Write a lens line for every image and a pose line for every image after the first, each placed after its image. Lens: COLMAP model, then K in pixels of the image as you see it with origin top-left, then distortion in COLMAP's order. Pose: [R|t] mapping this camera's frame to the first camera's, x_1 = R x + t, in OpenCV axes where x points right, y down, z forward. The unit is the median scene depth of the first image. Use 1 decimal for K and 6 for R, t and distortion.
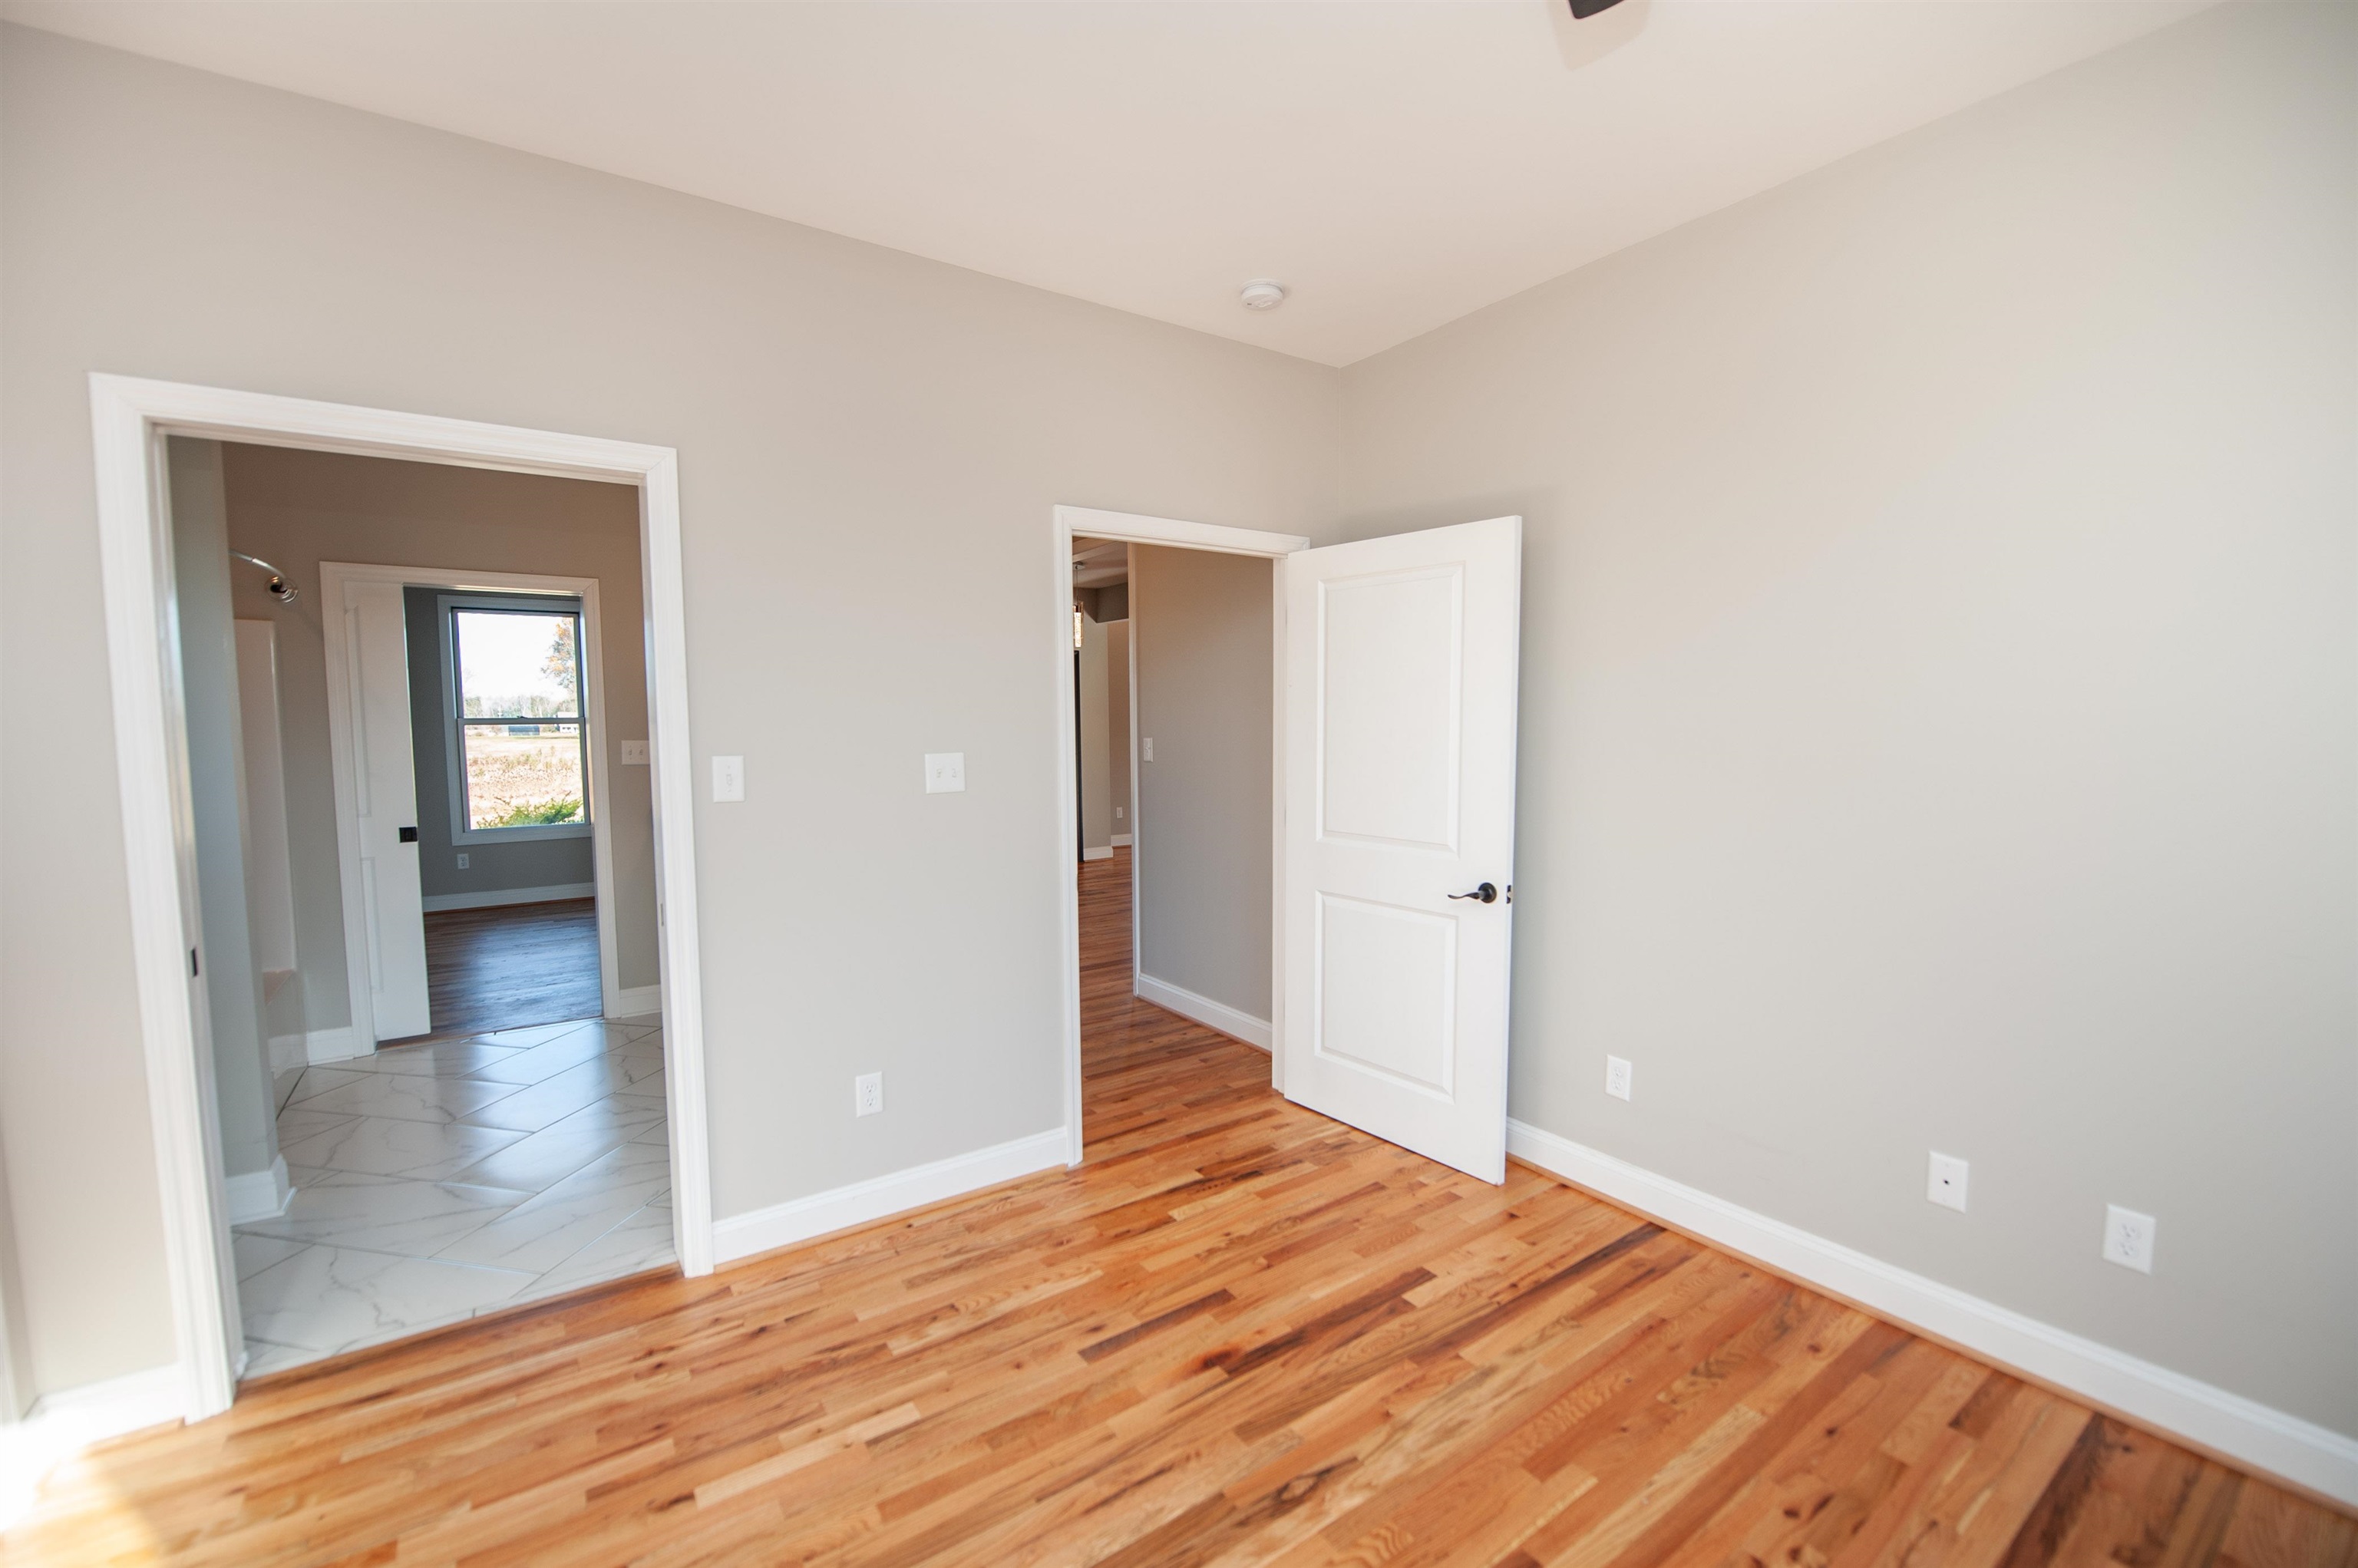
lens RADIAL K [[958.6, 0, 1185.8], [0, 958.6, 788.6], [0, 0, 1]] dist [-0.012988, -0.003530]
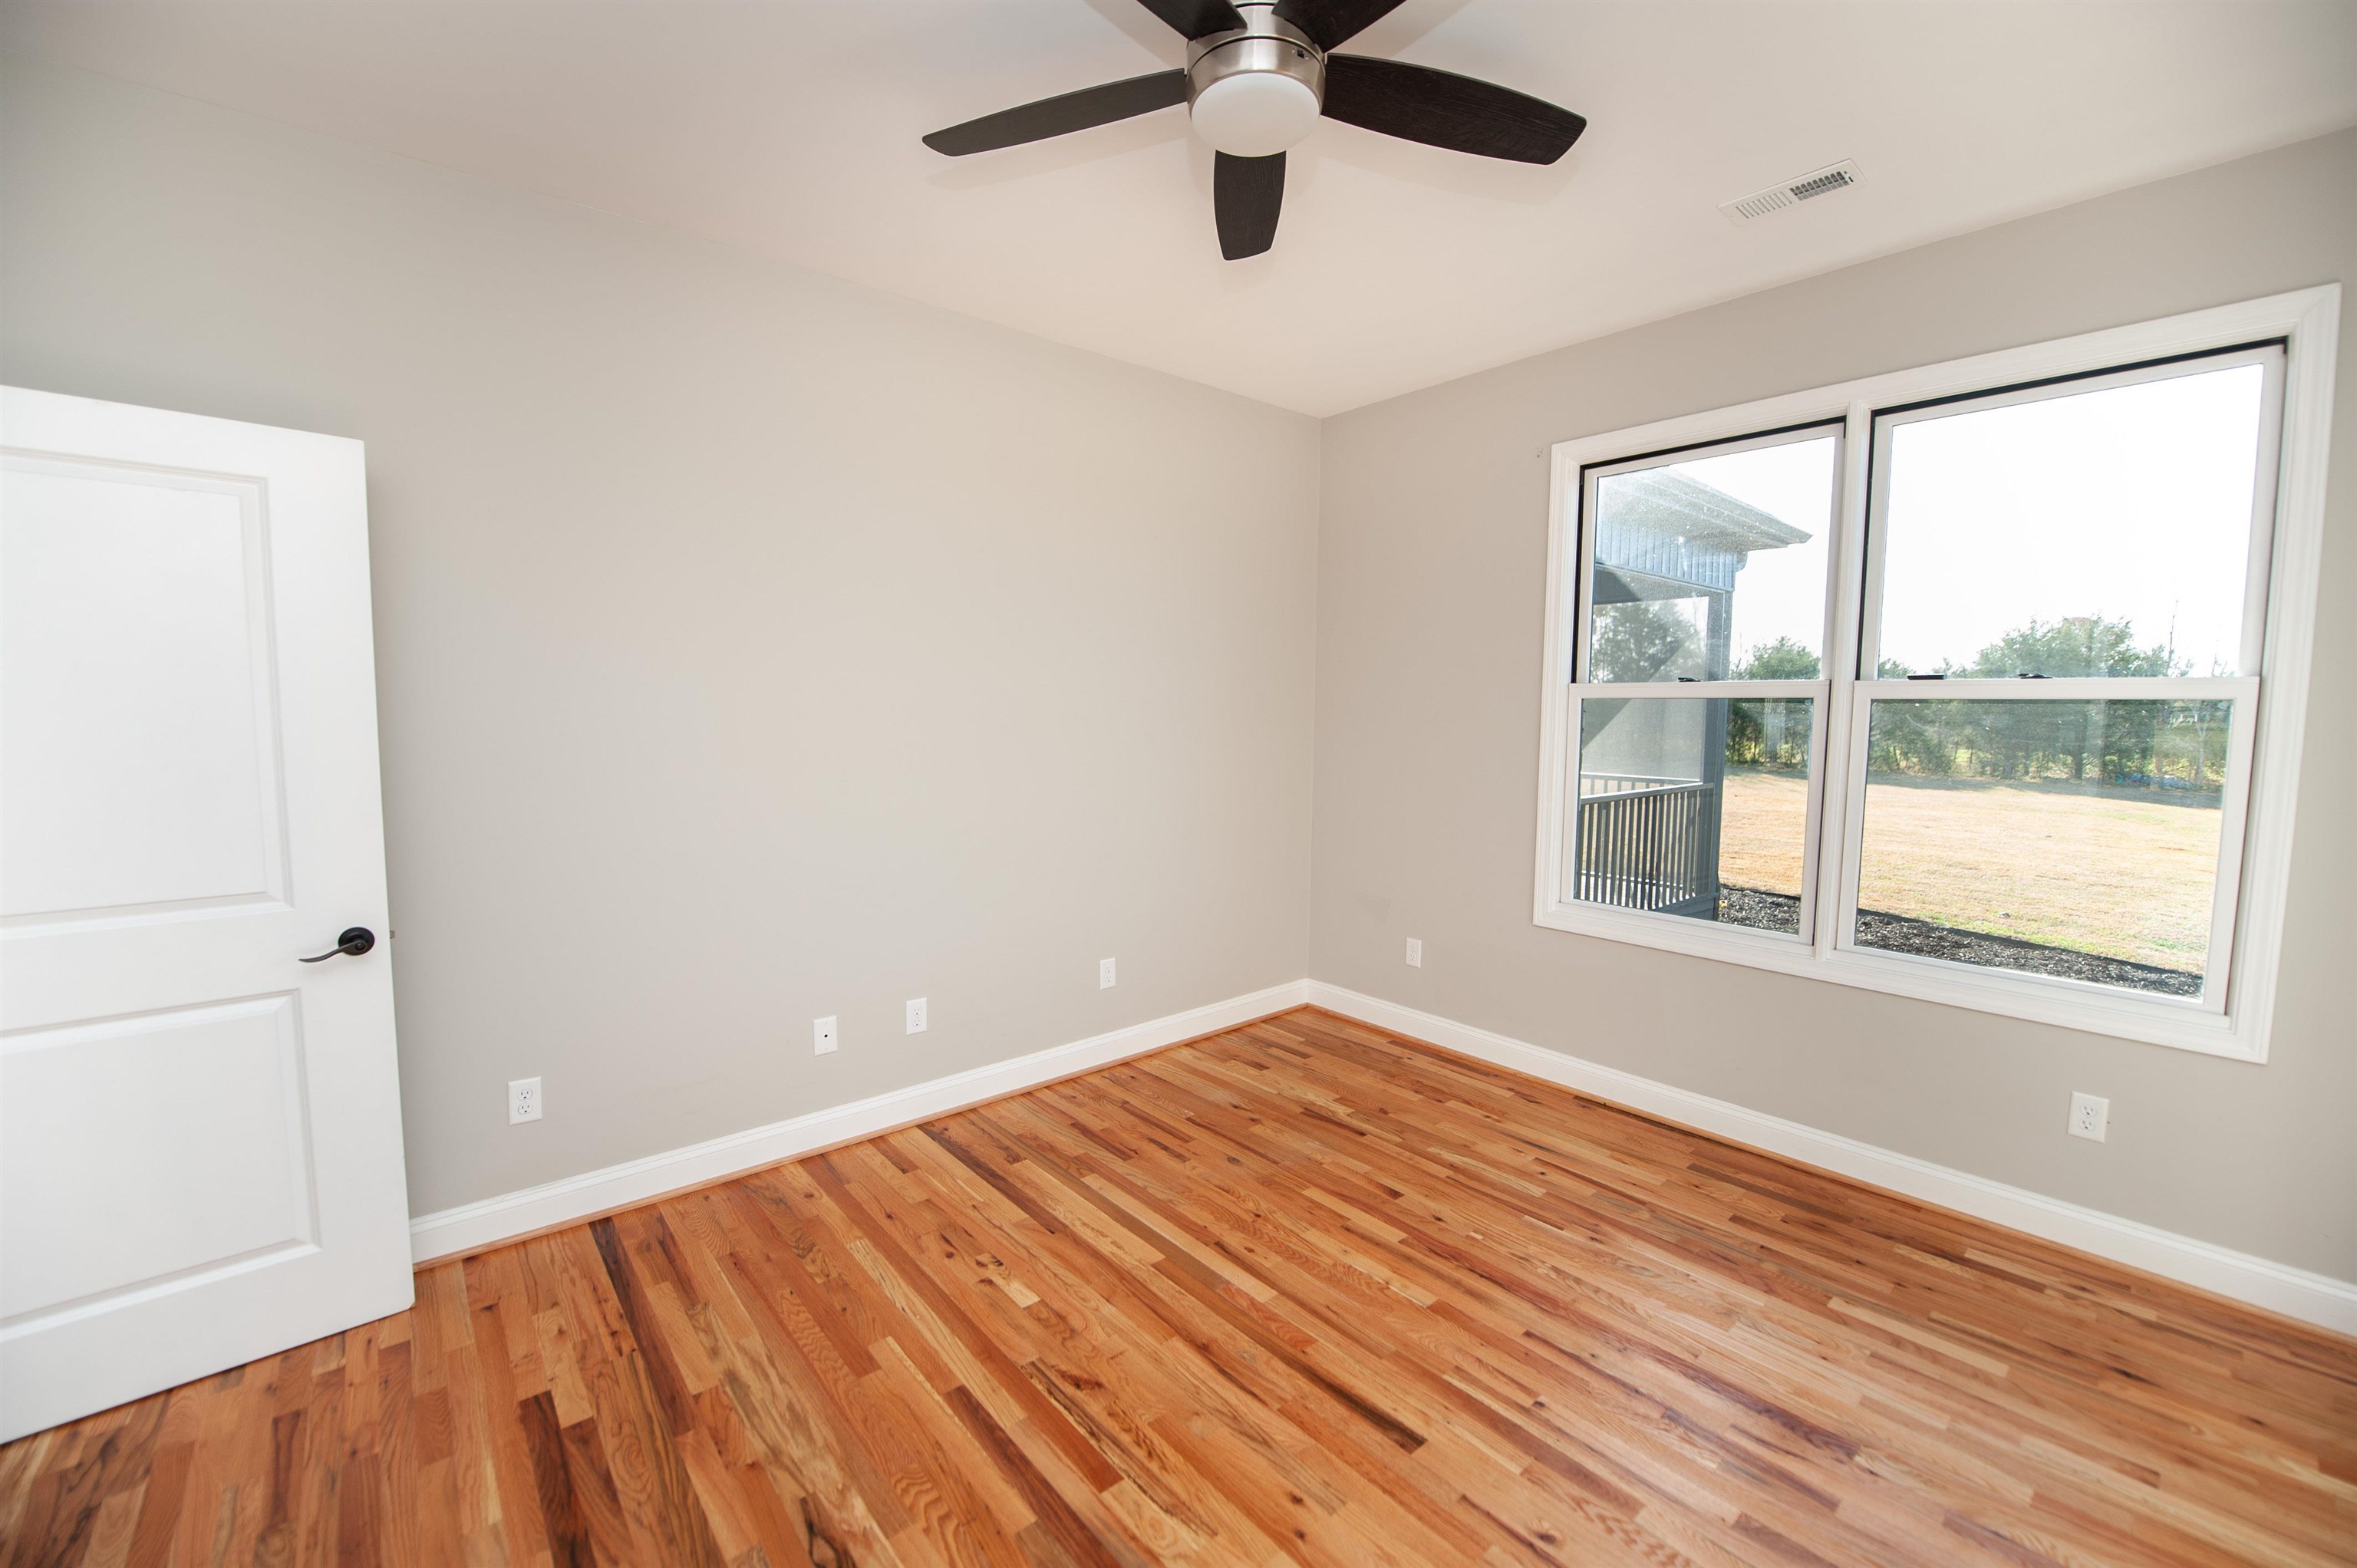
lens RADIAL K [[958.1, 0, 1185.3], [0, 958.1, 788.6], [0, 0, 1]] dist [-0.012988, -0.003530]
pose [[-0.084945, -0.083278, 0.992899, -0.628768], [0.074039, 0.993219, 0.089639, -0.030259], [-0.993631, 0.081128, -0.078203, 0.576380]]
